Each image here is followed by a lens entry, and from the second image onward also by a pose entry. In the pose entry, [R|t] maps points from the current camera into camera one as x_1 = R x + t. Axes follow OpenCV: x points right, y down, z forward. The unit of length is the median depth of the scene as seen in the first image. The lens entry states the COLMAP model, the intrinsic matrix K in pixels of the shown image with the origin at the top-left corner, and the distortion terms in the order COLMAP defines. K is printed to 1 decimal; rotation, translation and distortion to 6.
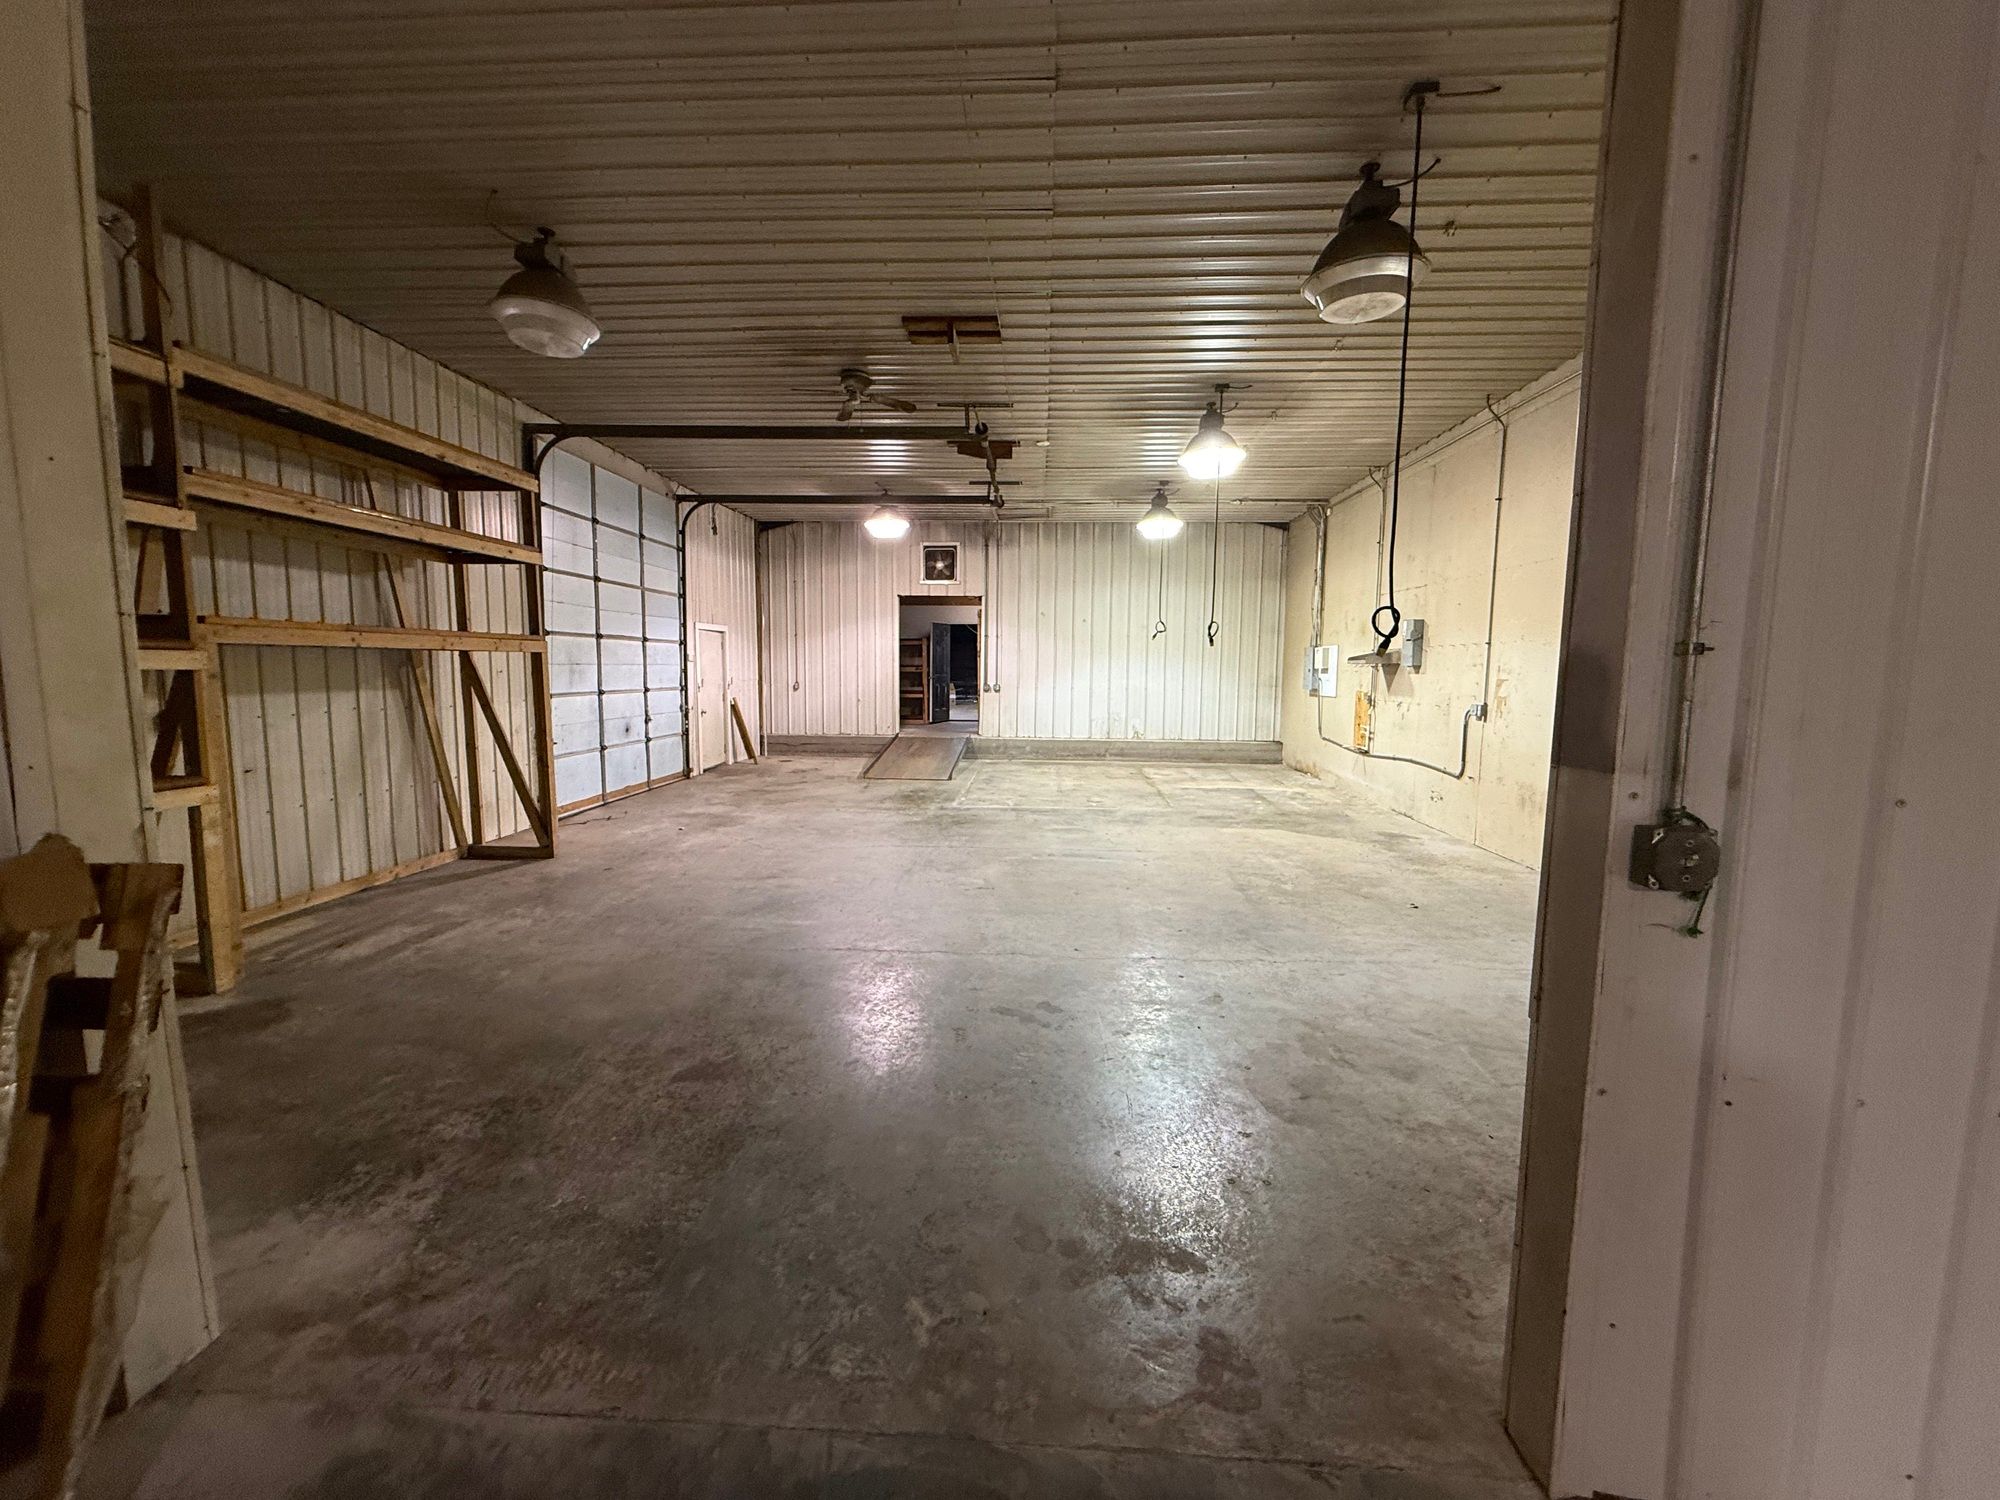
lens RADIAL K [[790.9, 0, 989.3], [0, 790.9, 749.9], [0, 0, 1]] dist [-0.001302, 0.000614]
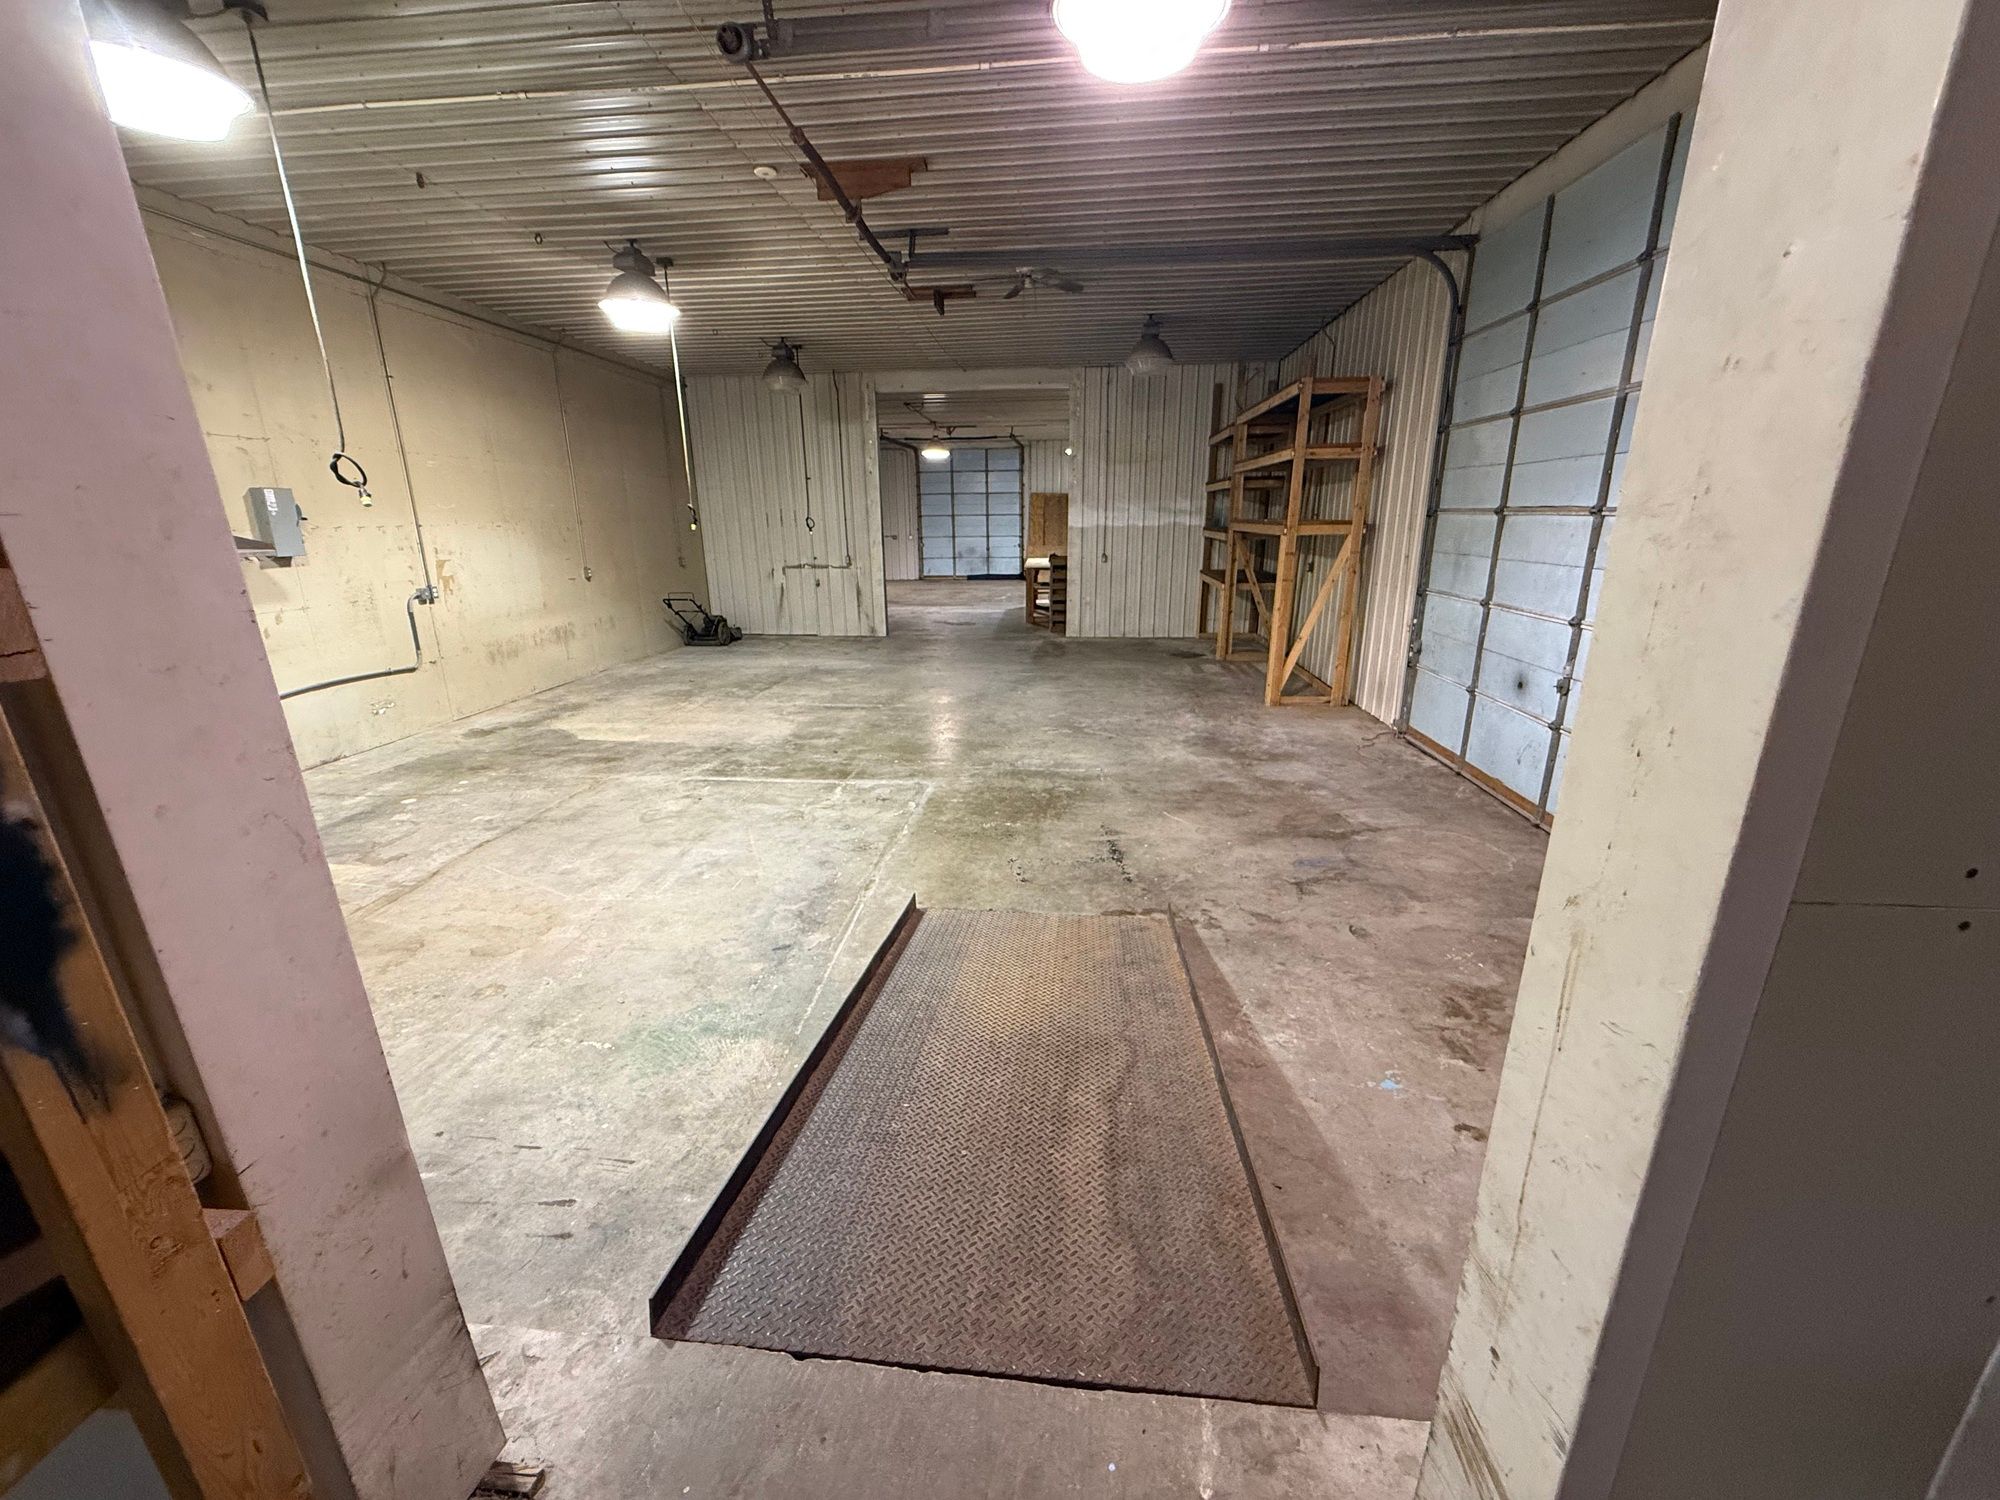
lens RADIAL K [[790.9, 0, 989.3], [0, 790.9, 749.9], [0, 0, 1]] dist [-0.001302, 0.000614]
pose [[-0.999347, -0.010566, 0.034567, -0.179306], [0.003573, 0.922763, 0.385352, -0.317804], [-0.035969, 0.385224, -0.922122, 2.489043]]
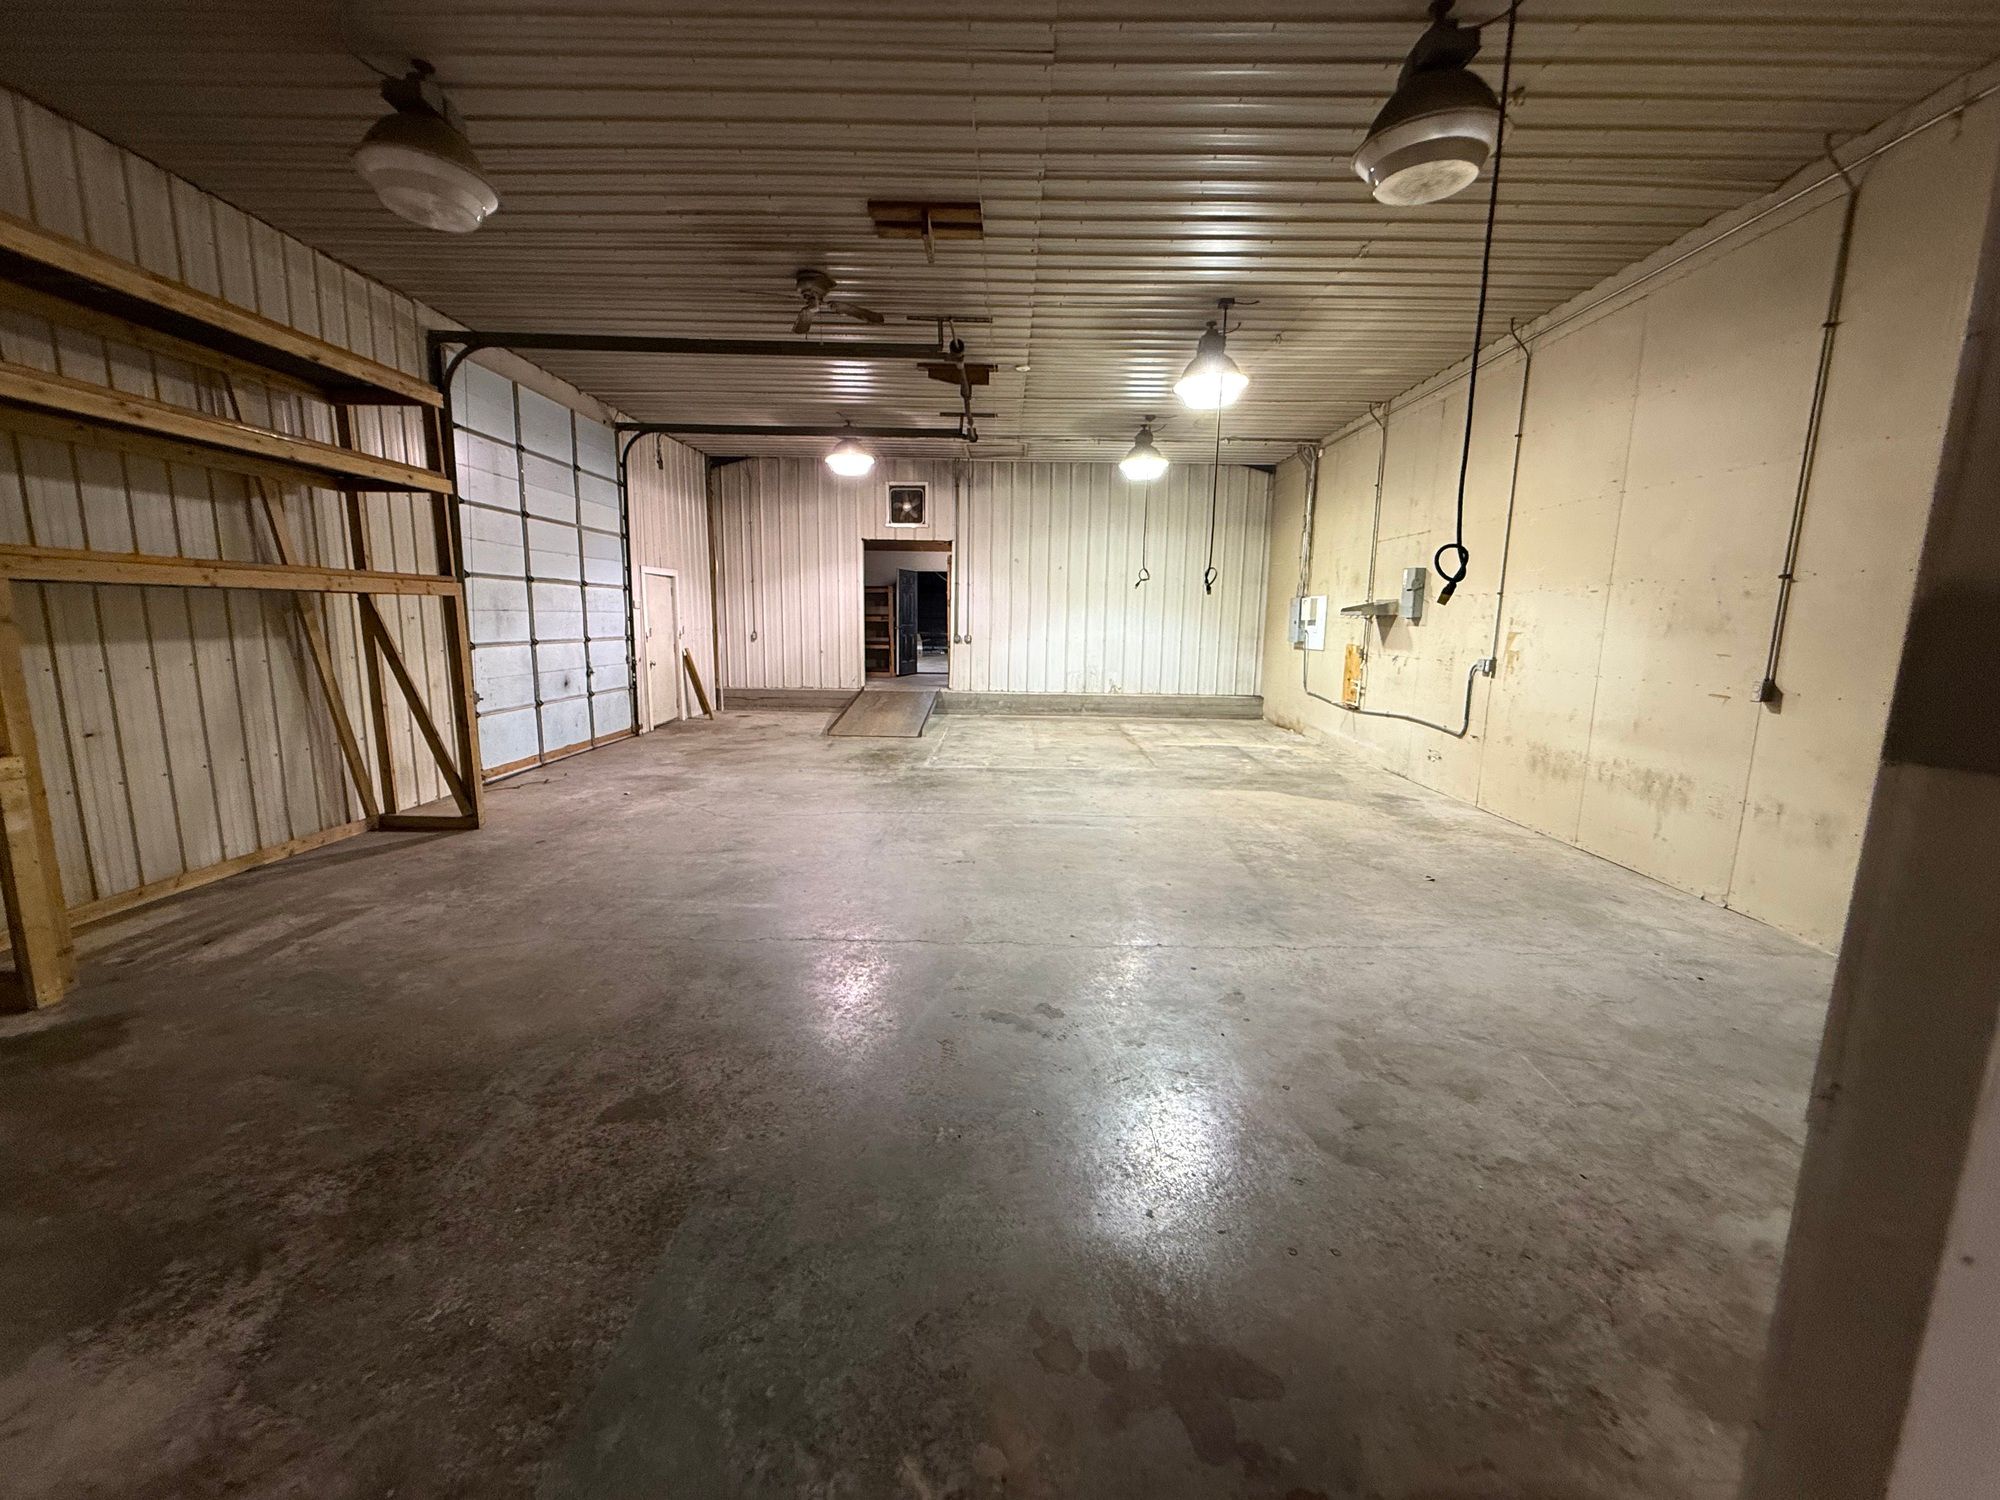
lens RADIAL K [[790.9, 0, 989.3], [0, 790.9, 749.9], [0, 0, 1]] dist [-0.001302, 0.000614]
pose [[0.998989, -0.001840, 0.044924, -0.018054], [-0.000911, 0.998129, 0.061139, -0.008309], [-0.044952, -0.061118, 0.997118, 0.103145]]
